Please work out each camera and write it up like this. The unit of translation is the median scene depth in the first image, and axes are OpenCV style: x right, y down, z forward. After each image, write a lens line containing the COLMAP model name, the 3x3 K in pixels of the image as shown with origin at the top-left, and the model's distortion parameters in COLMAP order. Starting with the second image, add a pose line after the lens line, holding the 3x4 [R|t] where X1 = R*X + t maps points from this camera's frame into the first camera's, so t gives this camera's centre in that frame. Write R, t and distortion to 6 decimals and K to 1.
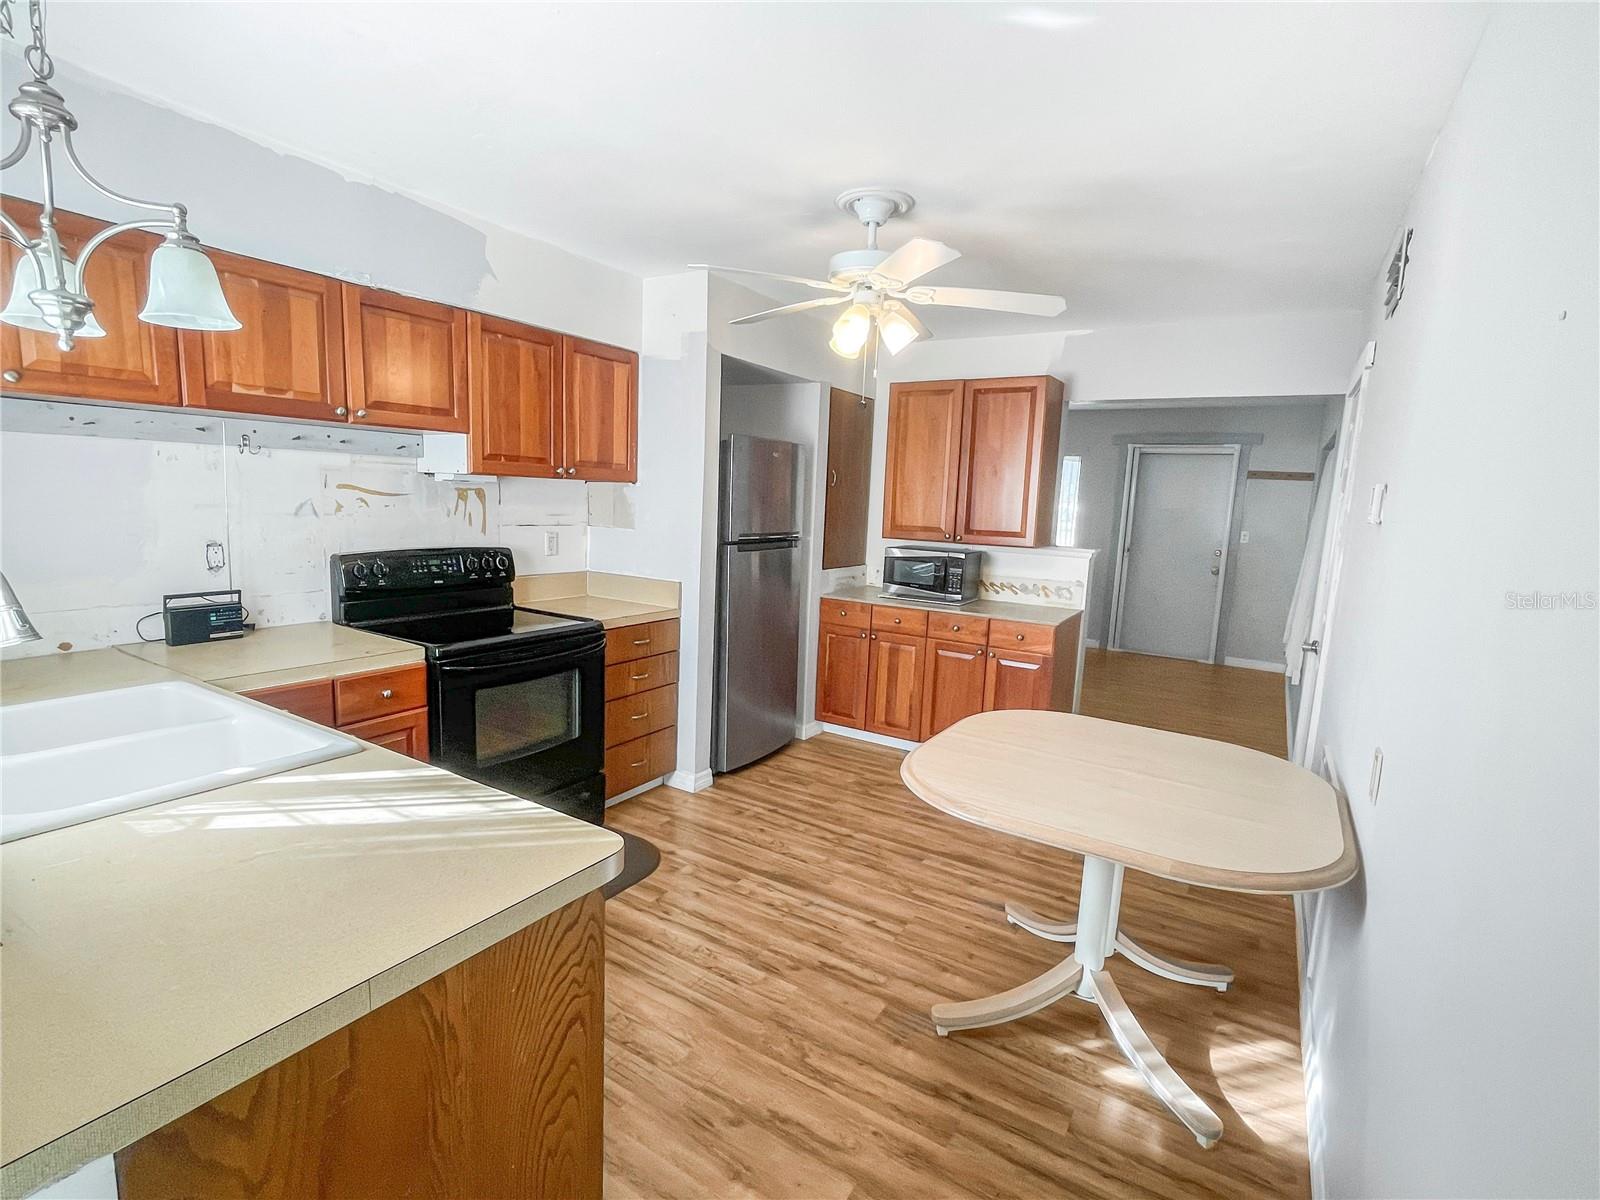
lens RADIAL K [[742.3, 0, 806.0], [0, 742.3, 609.9], [0, 0, 1]] dist [0.000735, 0.000201]
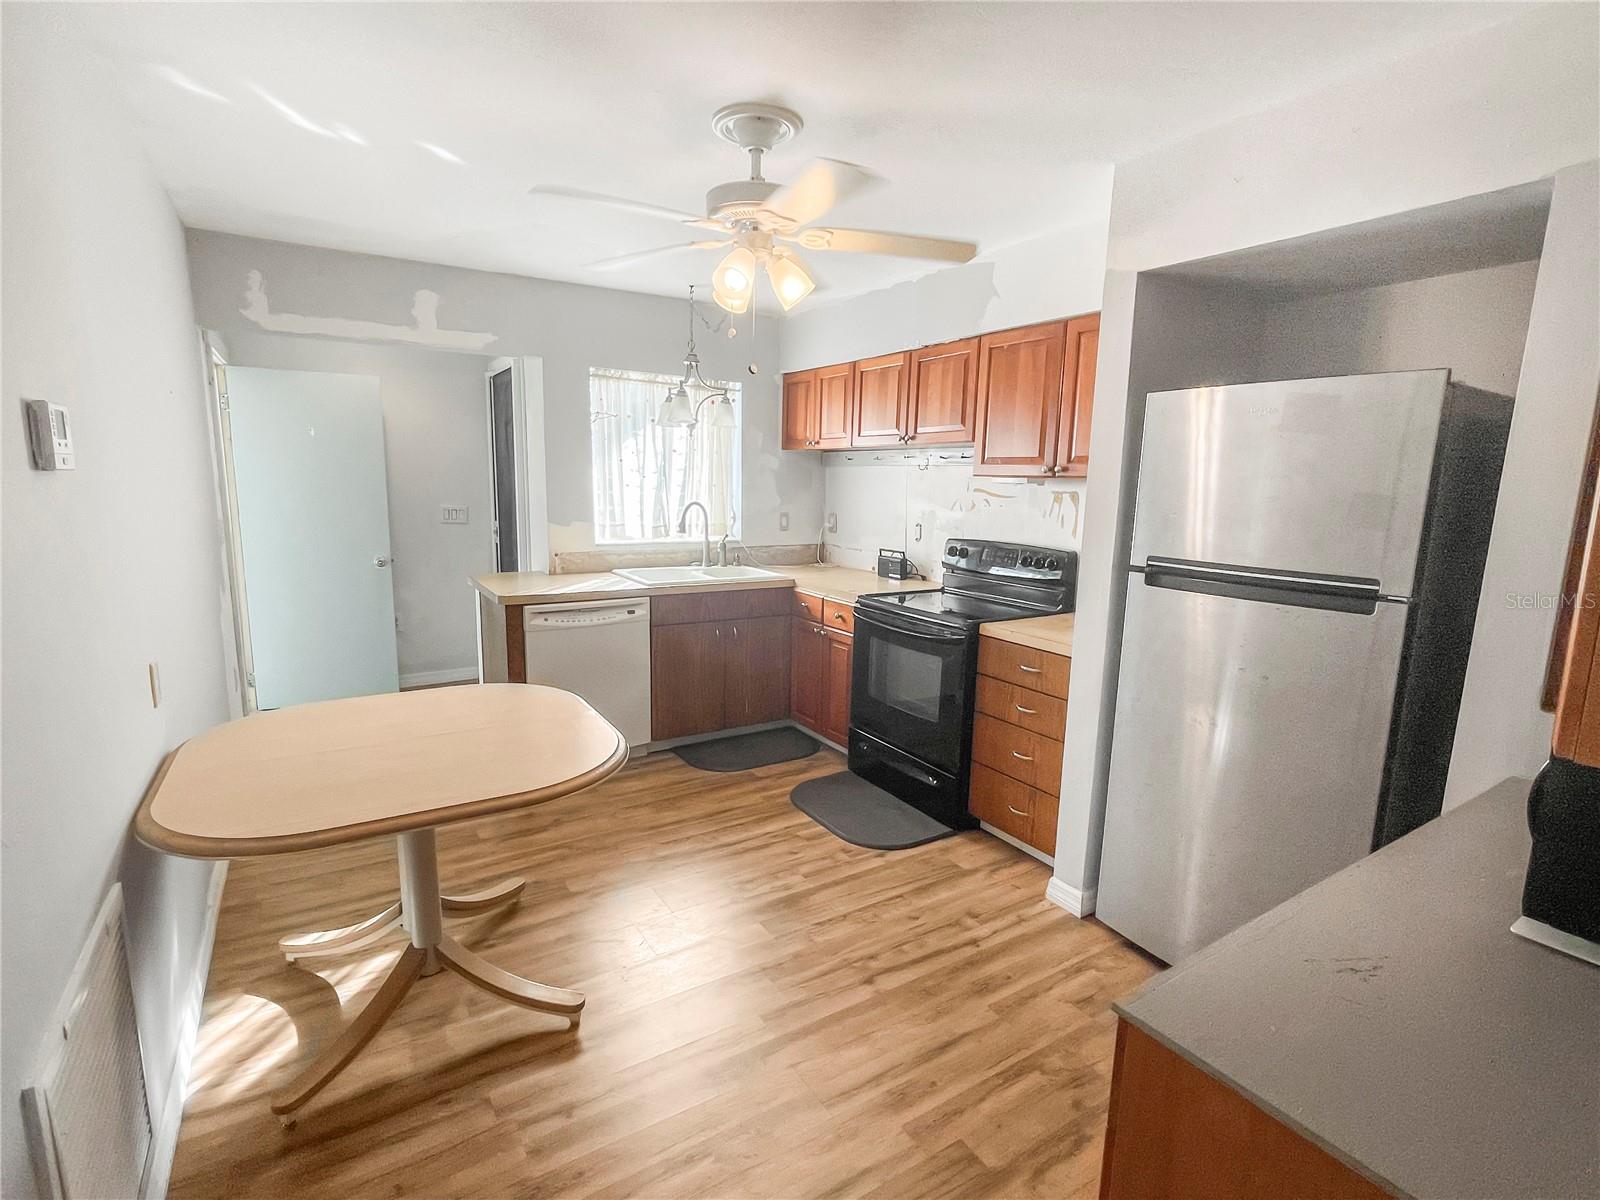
lens RADIAL K [[776.0, 0, 798.5], [0, 776.0, 606.5], [0, 0, 1]] dist [-0.001186, 0.000757]
pose [[-0.436423, 0.098962, -0.894283, 0.683409], [-0.174514, 0.965747, 0.192036, -0.151127], [0.882655, 0.239874, -0.404204, 1.142057]]
